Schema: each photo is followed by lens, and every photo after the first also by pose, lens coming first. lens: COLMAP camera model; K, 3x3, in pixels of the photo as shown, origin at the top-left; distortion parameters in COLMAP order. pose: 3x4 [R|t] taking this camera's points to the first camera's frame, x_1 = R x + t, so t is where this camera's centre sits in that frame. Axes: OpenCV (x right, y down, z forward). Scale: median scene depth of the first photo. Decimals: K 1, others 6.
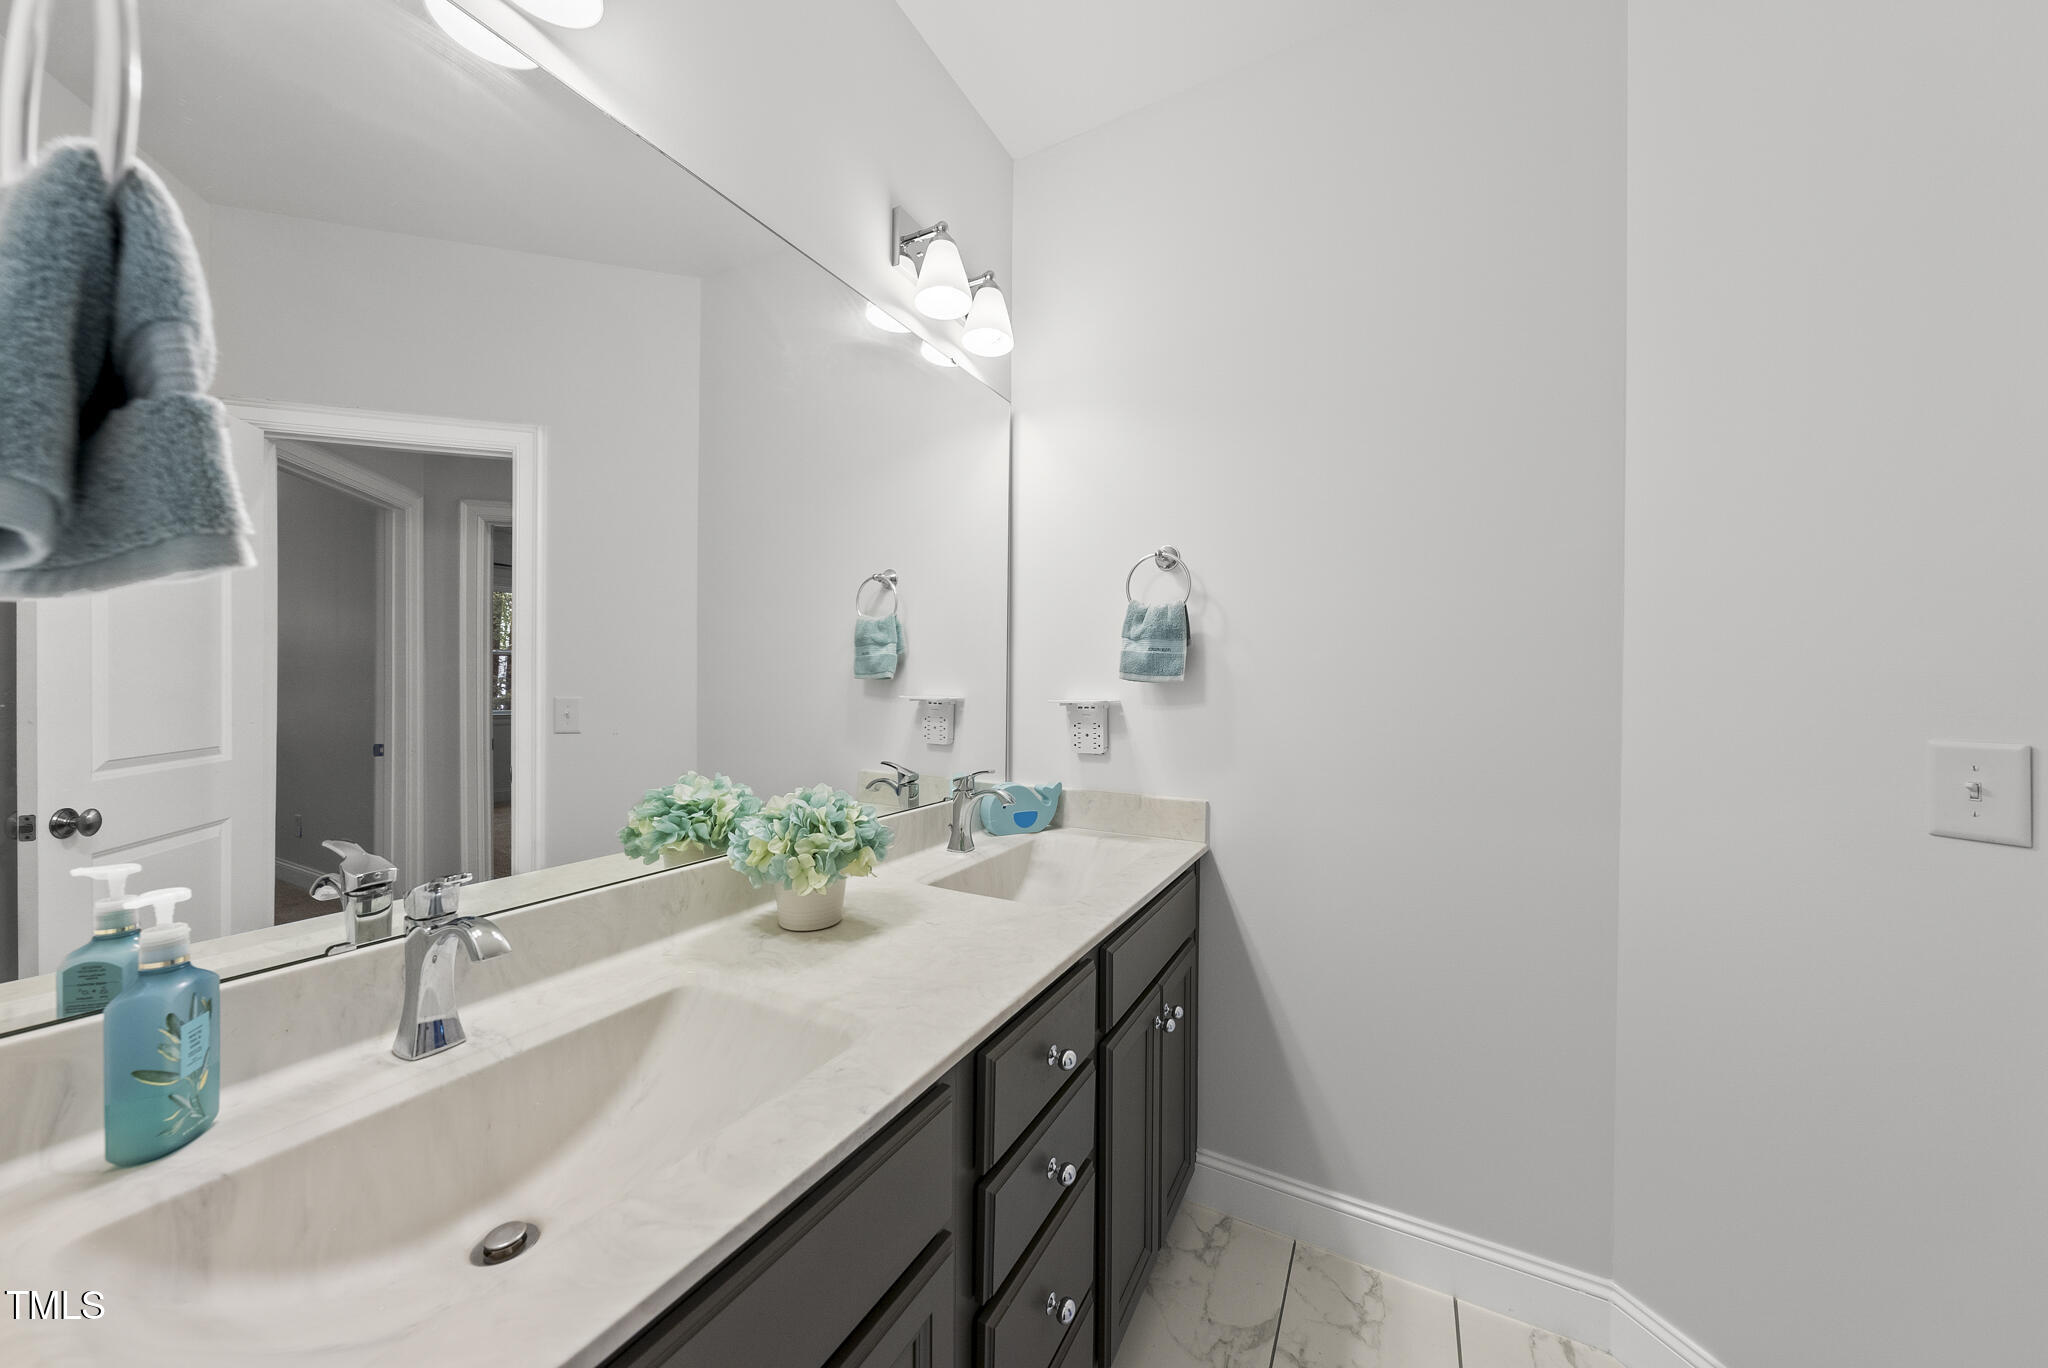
lens RADIAL K [[701.0, 0, 1024.9], [0, 701.0, 686.8], [0, 0, 1]] dist [-0.001450, -0.000248]
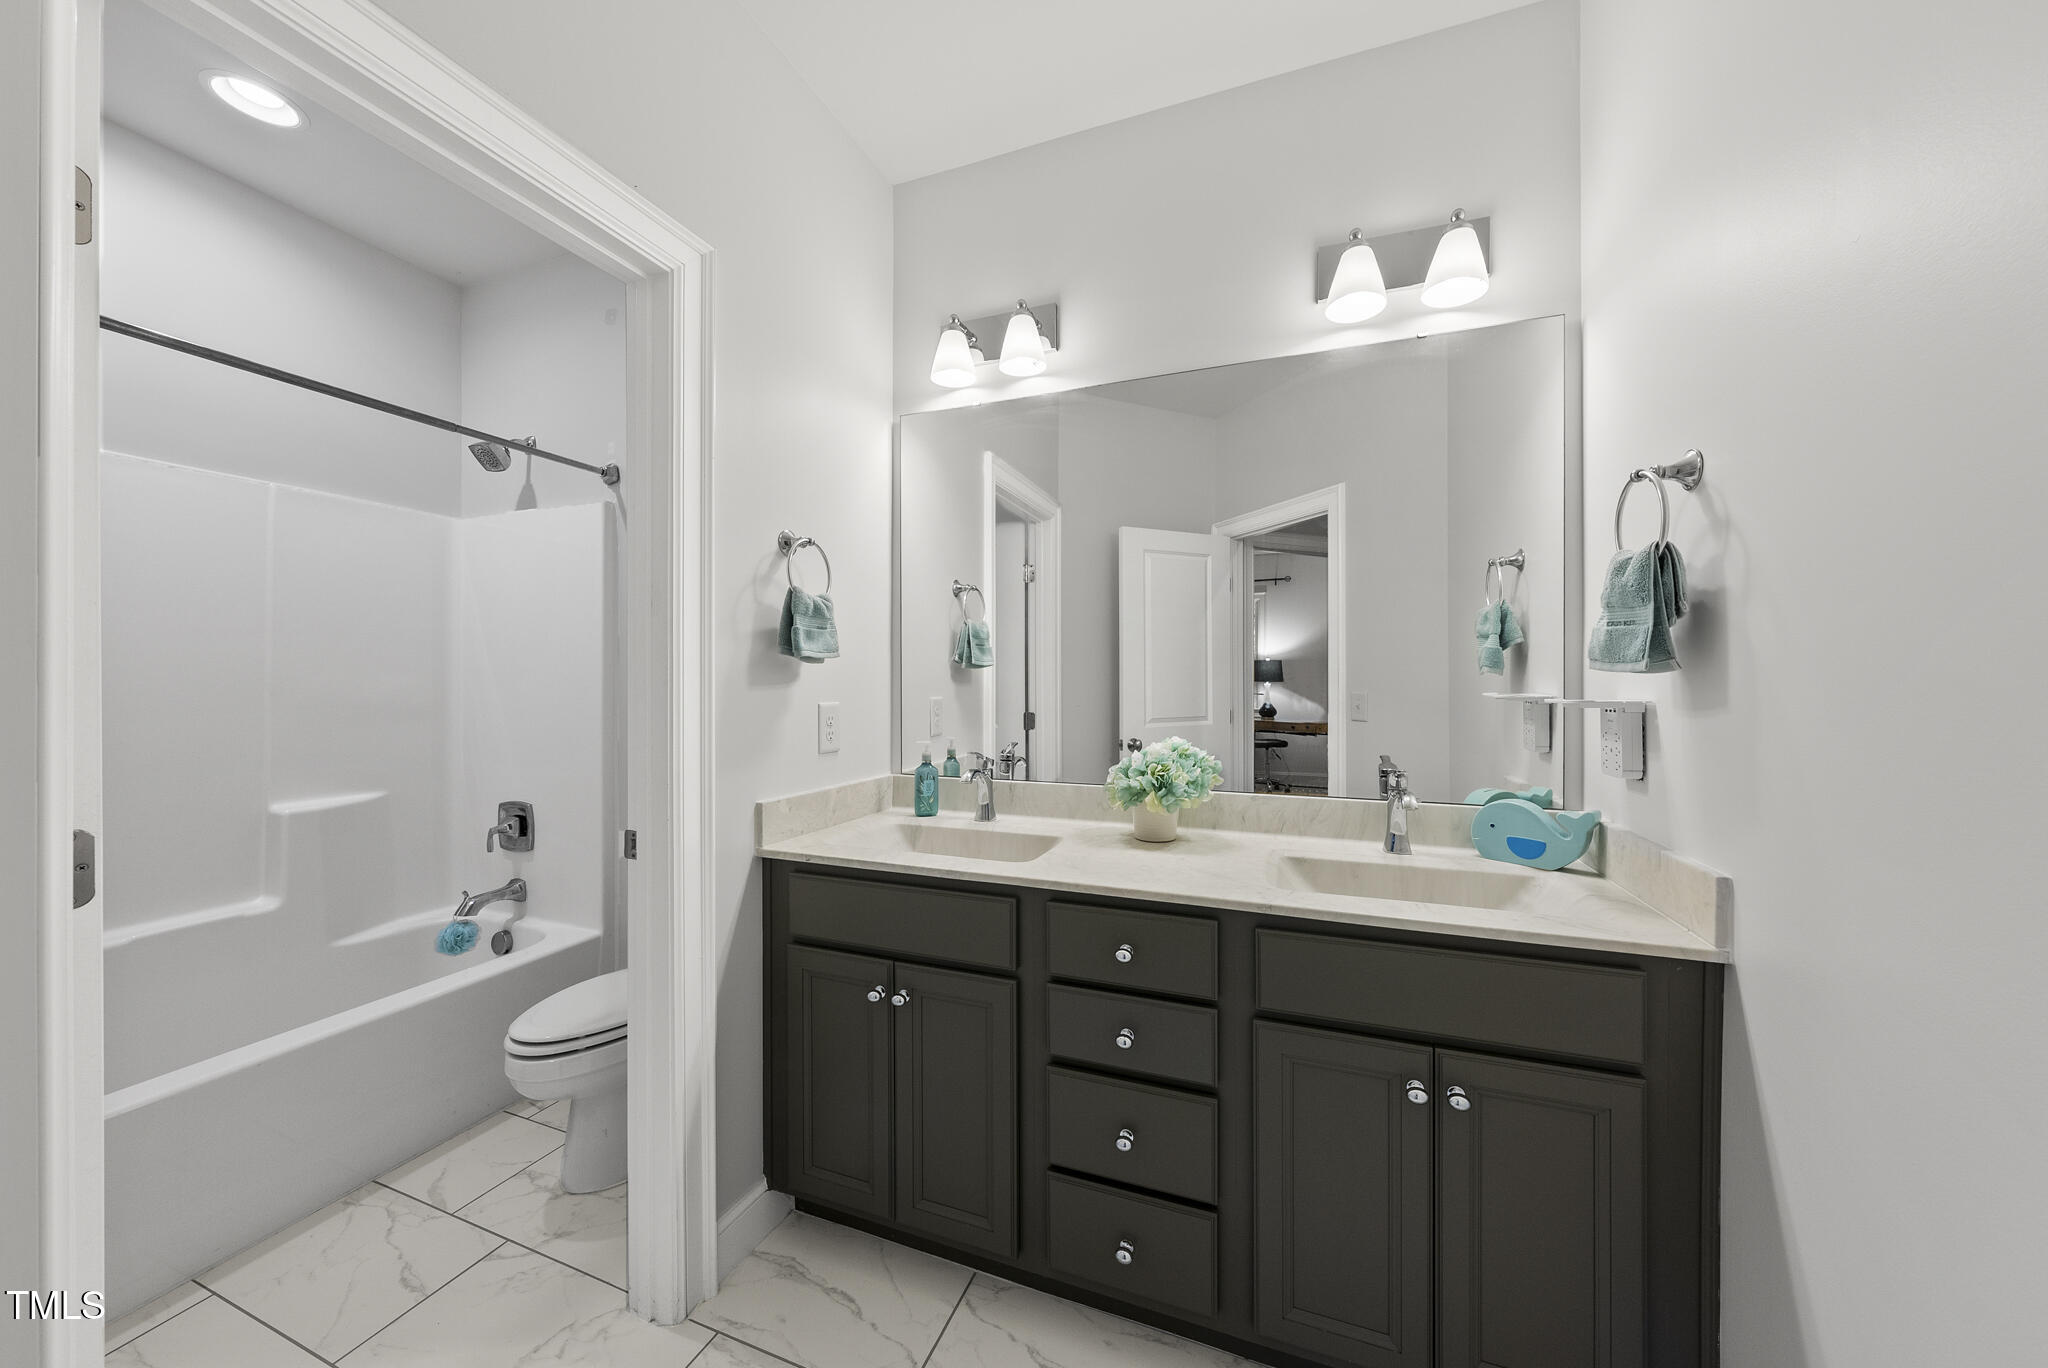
lens RADIAL K [[701.0, 0, 1024.9], [0, 701.0, 686.8], [0, 0, 1]] dist [-0.001450, -0.000248]
pose [[0.131127, 0.002565, -0.991362, 0.753607], [-0.001932, 0.999995, 0.002332, 0.005343], [0.991364, 0.001609, 0.131131, 0.347831]]
